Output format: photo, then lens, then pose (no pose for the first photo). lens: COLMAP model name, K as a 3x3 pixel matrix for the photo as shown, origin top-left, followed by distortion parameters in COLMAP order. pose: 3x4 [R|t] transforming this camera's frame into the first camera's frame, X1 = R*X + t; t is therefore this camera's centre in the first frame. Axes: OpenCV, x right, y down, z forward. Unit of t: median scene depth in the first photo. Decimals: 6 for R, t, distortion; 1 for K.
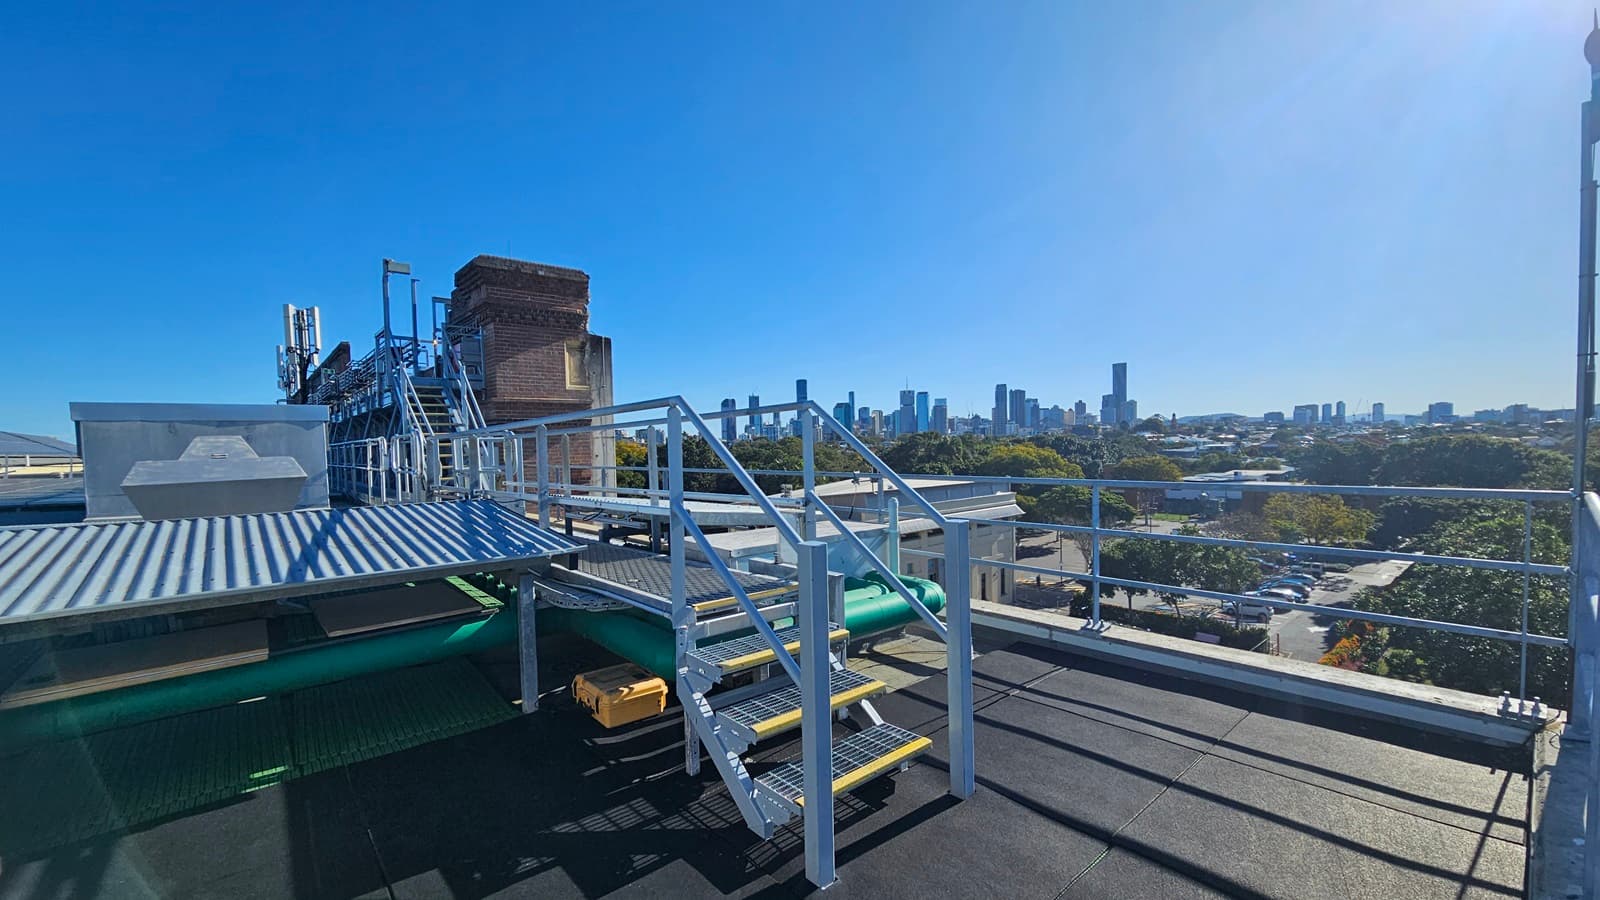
lens RADIAL K [[654.2, 0, 798.4], [0, 654.2, 467.8], [0, 0, 1]] dist [-0.003244, -0.000570]
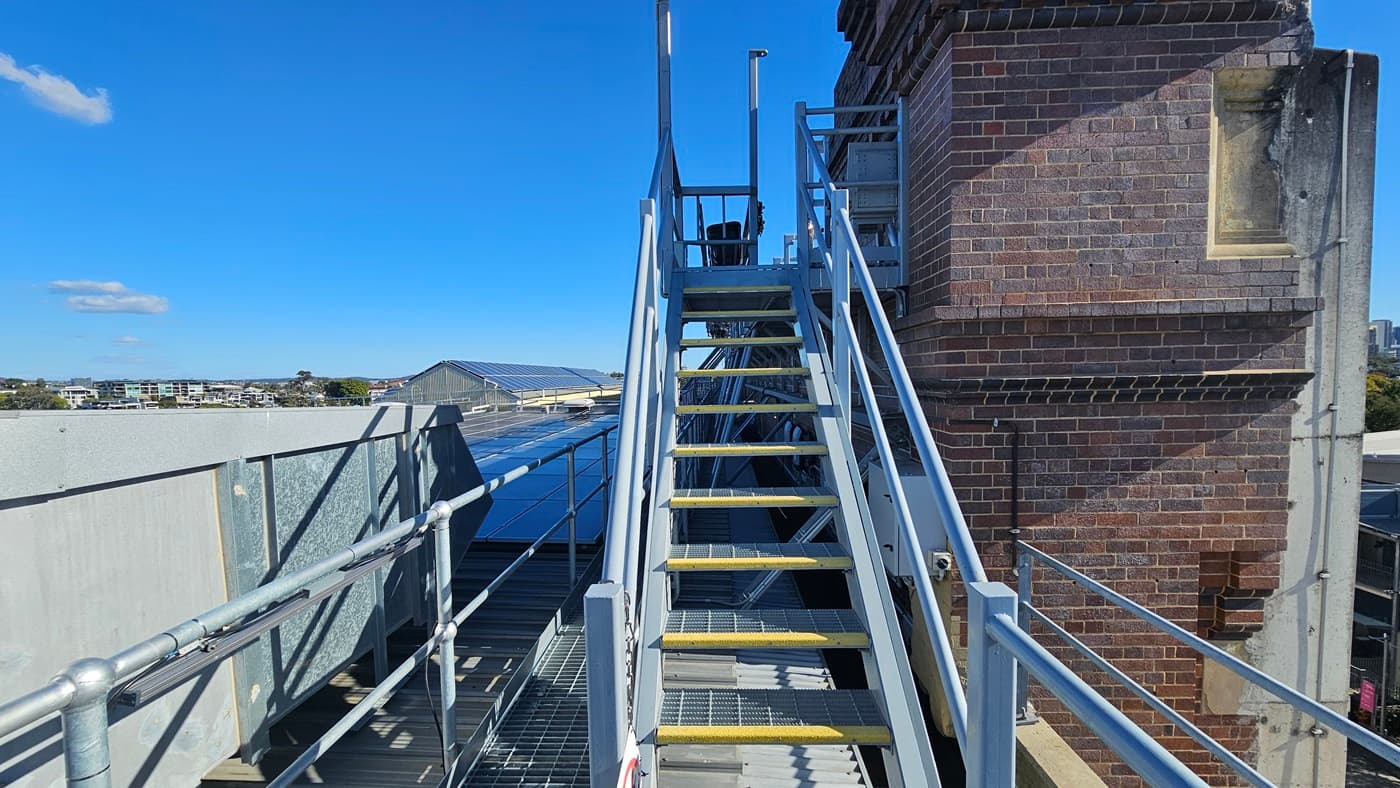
lens RADIAL K [[572.5, 0, 698.6], [0, 572.5, 409.6], [0, 0, 1]] dist [-0.003244, -0.000570]
pose [[0.731454, 0.046318, -0.680316, -0.355145], [-0.021005, 0.998747, 0.045414, -0.068491], [0.681567, -0.018928, 0.731511, 0.711949]]
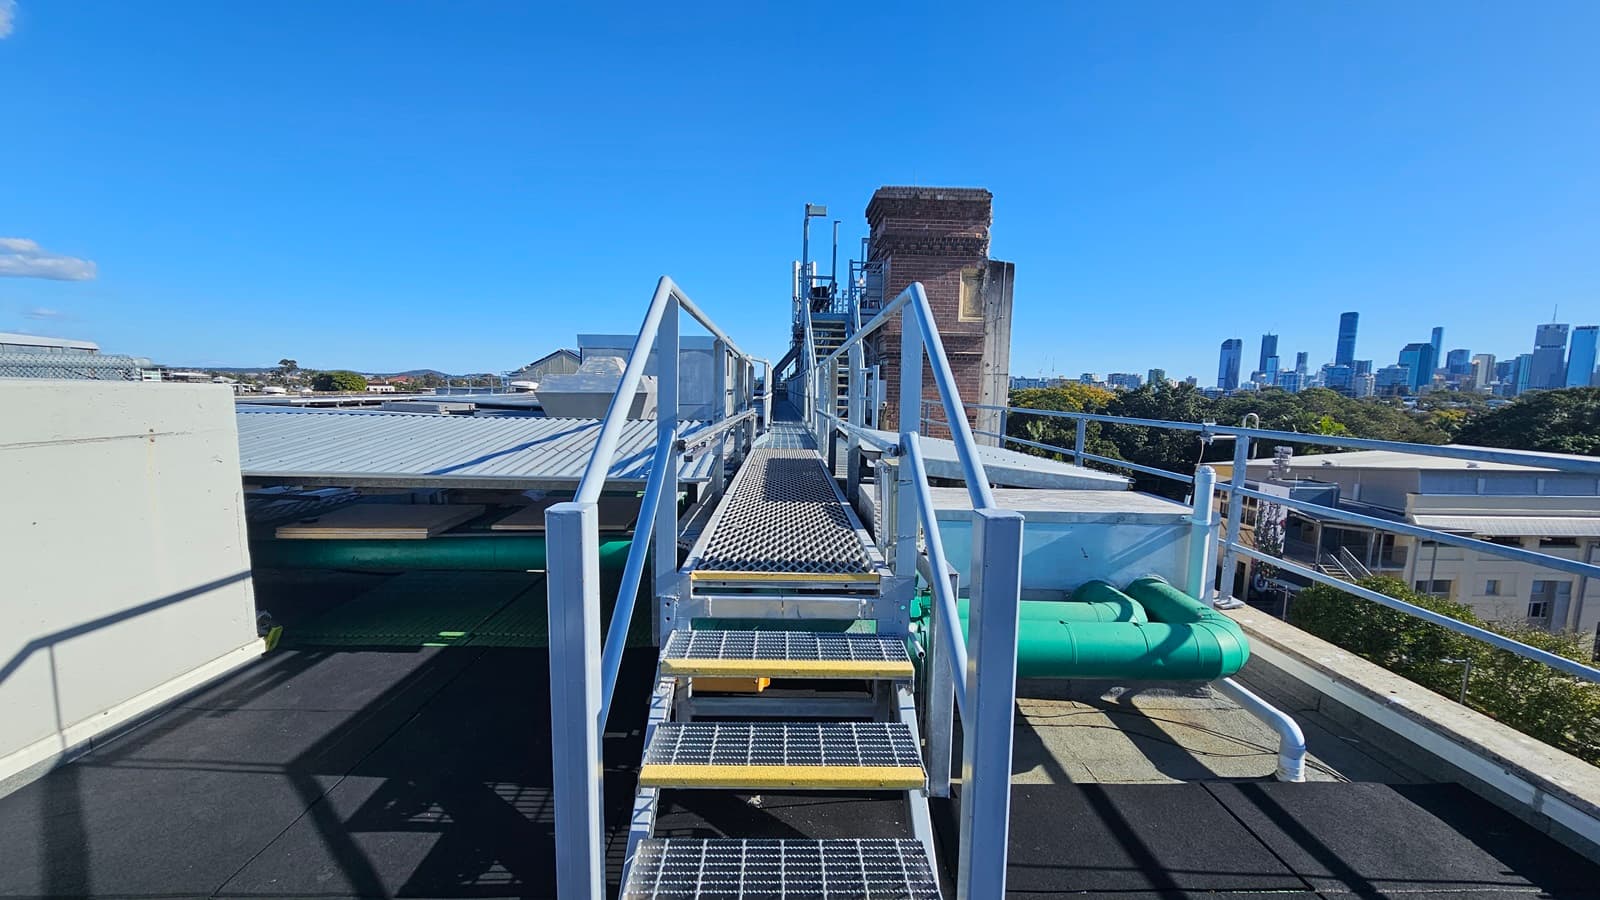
lens RADIAL K [[654.2, 0, 798.4], [0, 654.2, 467.8], [0, 0, 1]] dist [-0.003244, -0.000570]
pose [[0.774557, 0.113693, -0.622202, 0.081532], [-0.059114, 0.992419, 0.107752, 0.002004], [0.629736, -0.046679, 0.775406, 0.111570]]
